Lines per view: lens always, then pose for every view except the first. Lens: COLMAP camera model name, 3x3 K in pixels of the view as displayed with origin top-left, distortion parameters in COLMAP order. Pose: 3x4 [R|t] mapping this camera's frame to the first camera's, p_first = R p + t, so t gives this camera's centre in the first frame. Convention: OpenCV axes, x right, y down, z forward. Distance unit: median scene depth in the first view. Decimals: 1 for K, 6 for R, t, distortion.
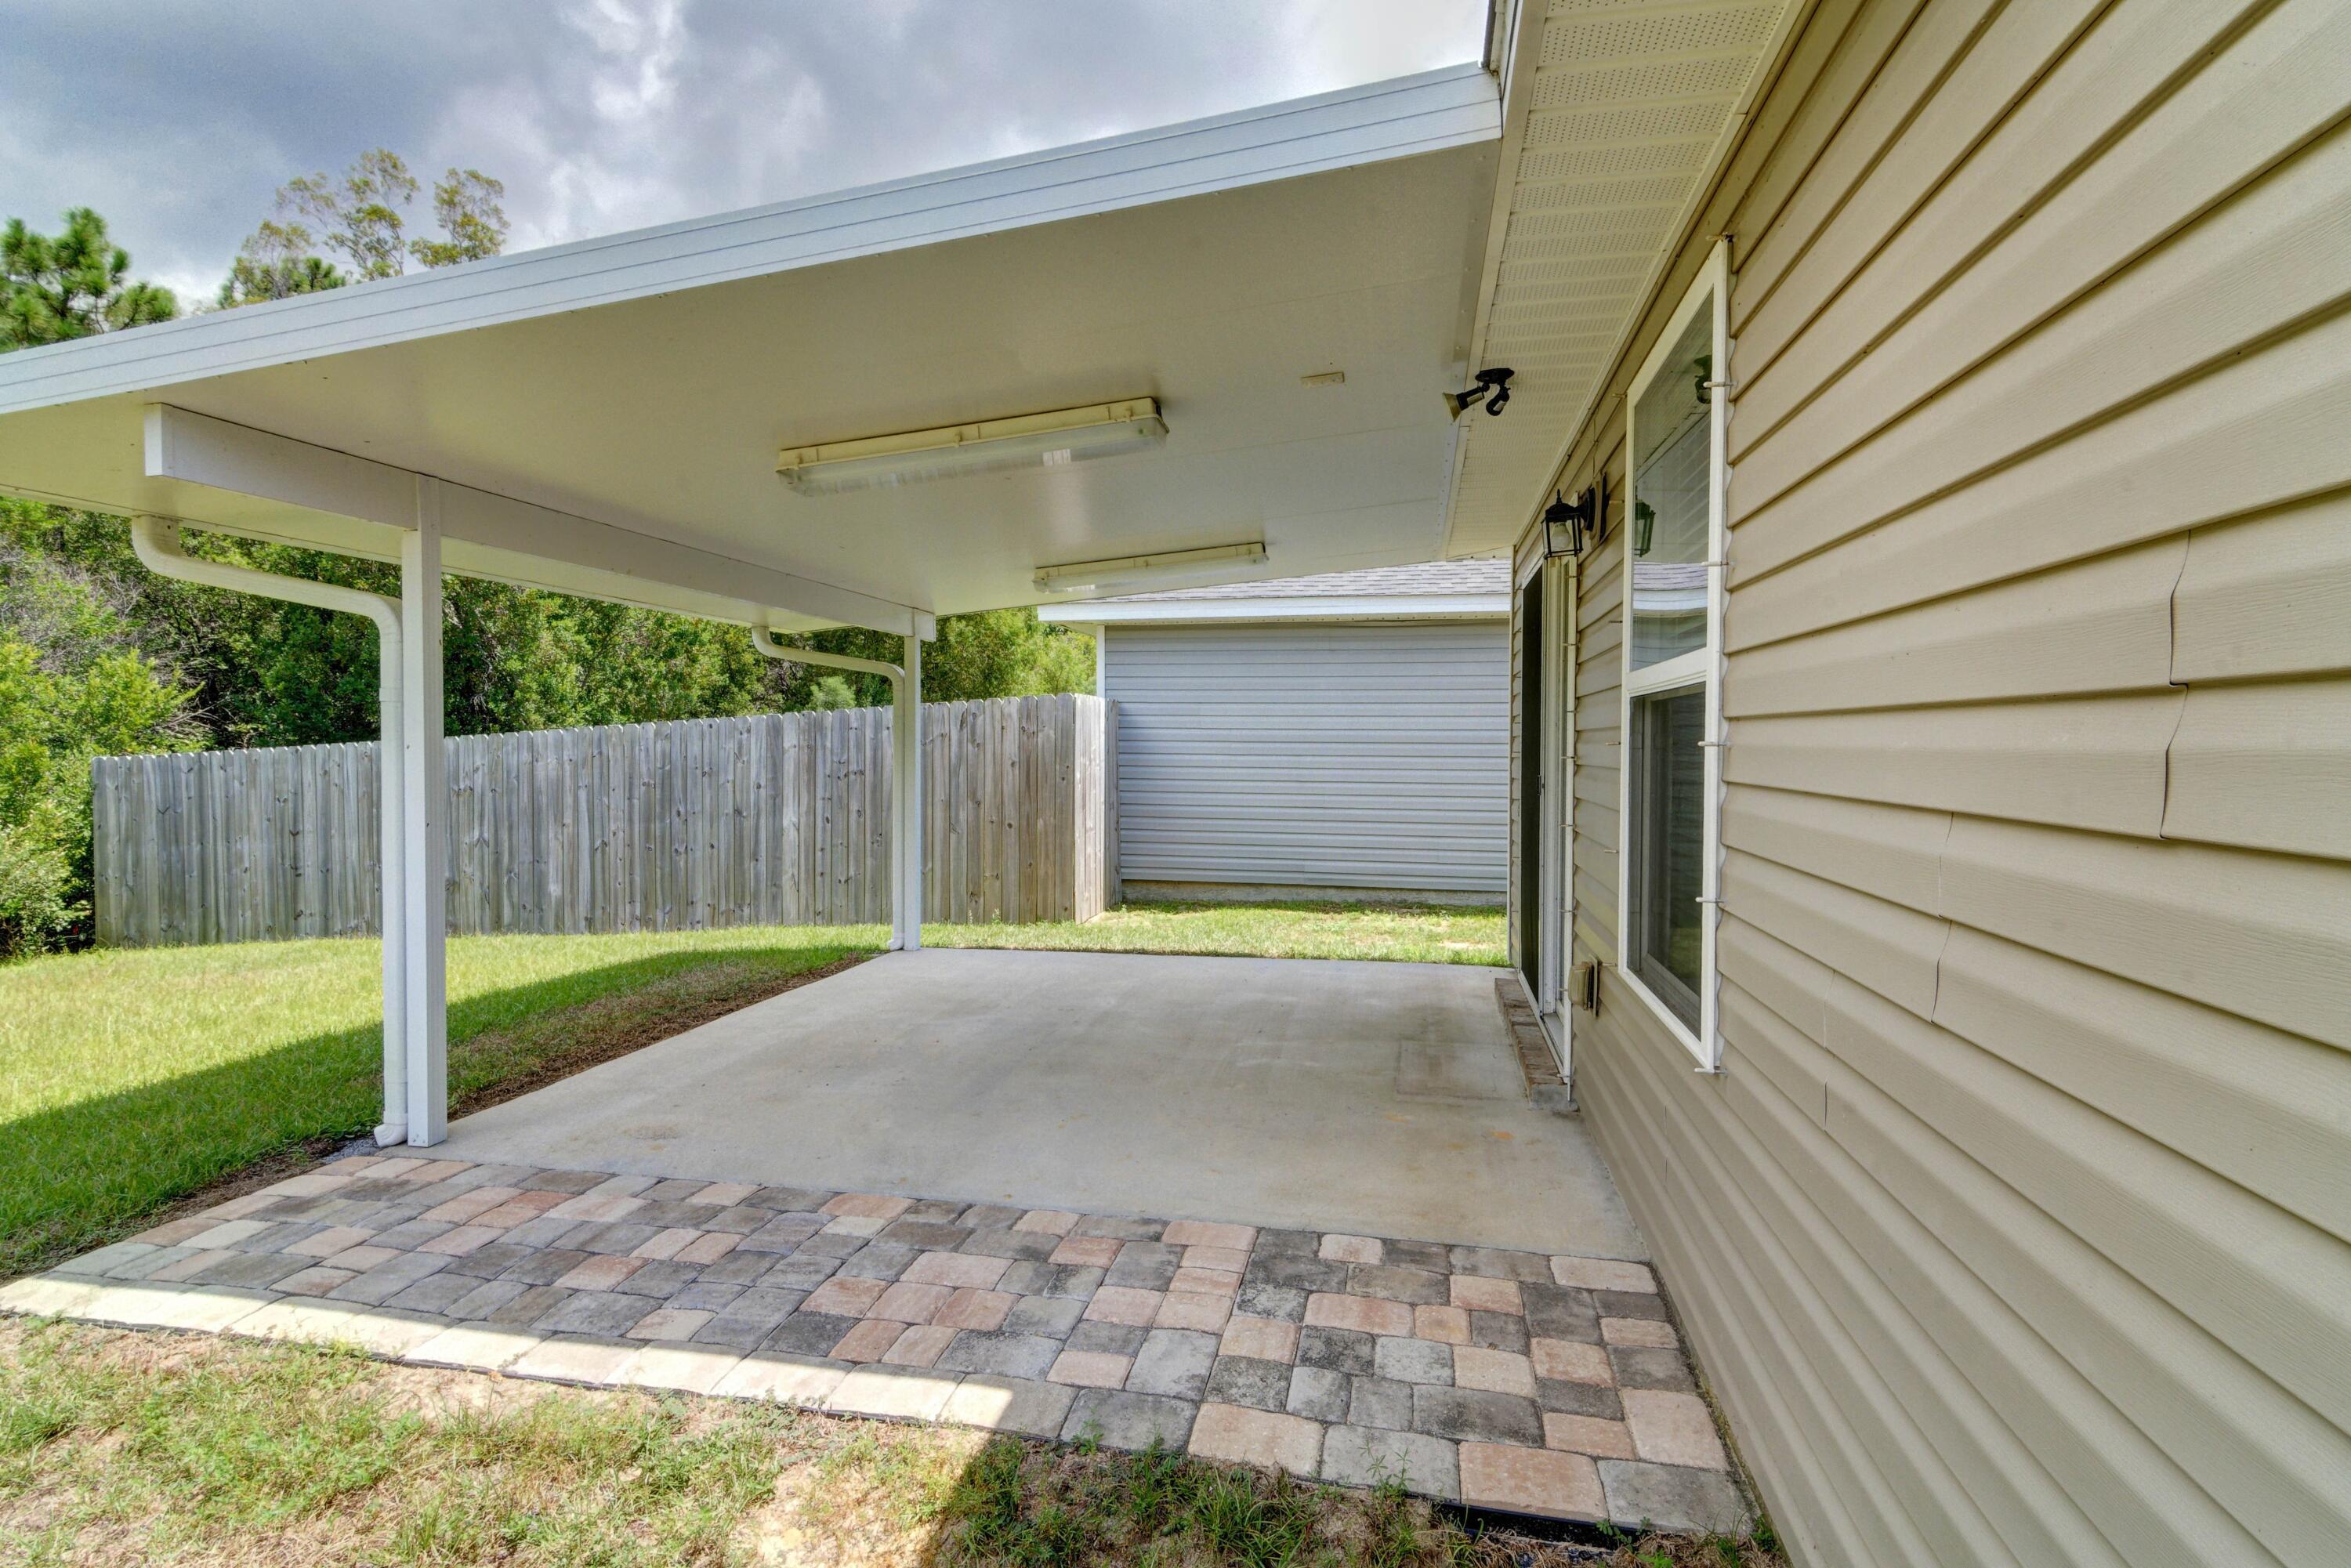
lens RADIAL K [[1126.5, 0, 1180.0], [0, 1126.5, 780.2], [0, 0, 1]] dist [0.012268, -0.002242]
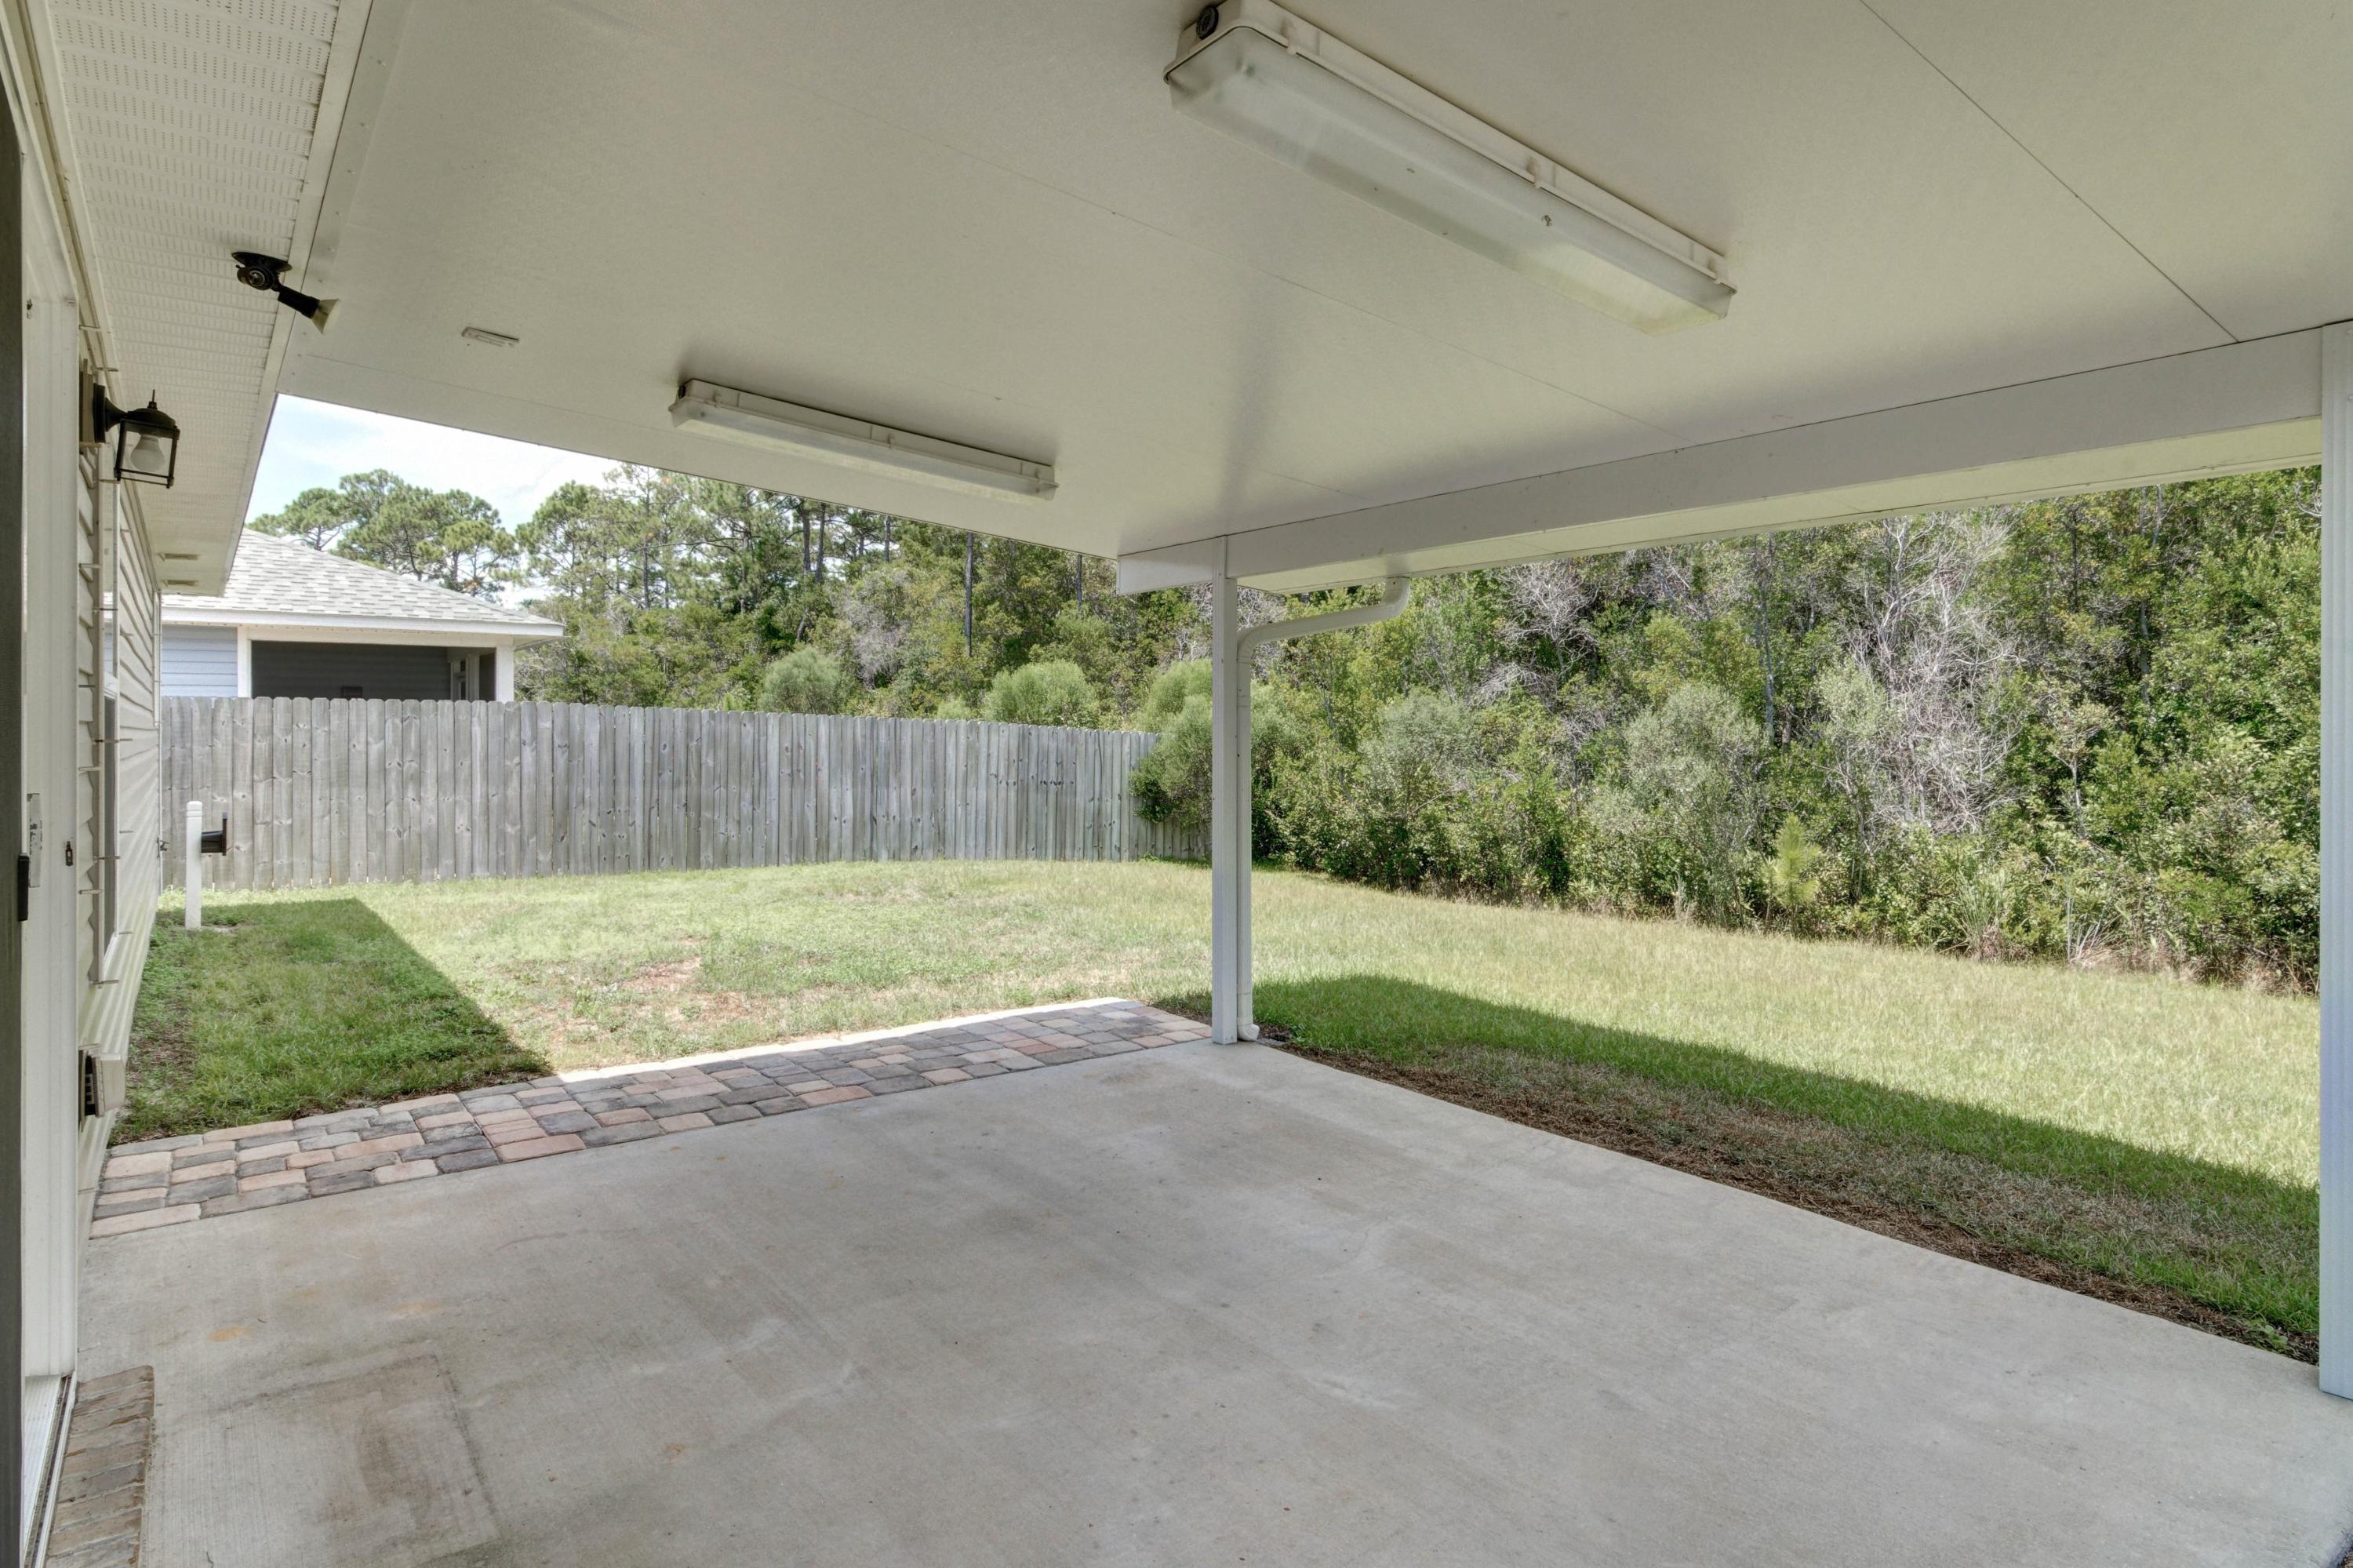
lens RADIAL K [[1275.9, 0, 1166.3], [0, 1275.9, 729.5], [0, 0, 1]] dist [0.001334, -0.000121]
pose [[-0.657423, -0.000944, -0.753521, 0.191298], [-0.024345, 0.999504, 0.019987, -0.026541], [0.753128, 0.031484, -0.657120, 0.741981]]
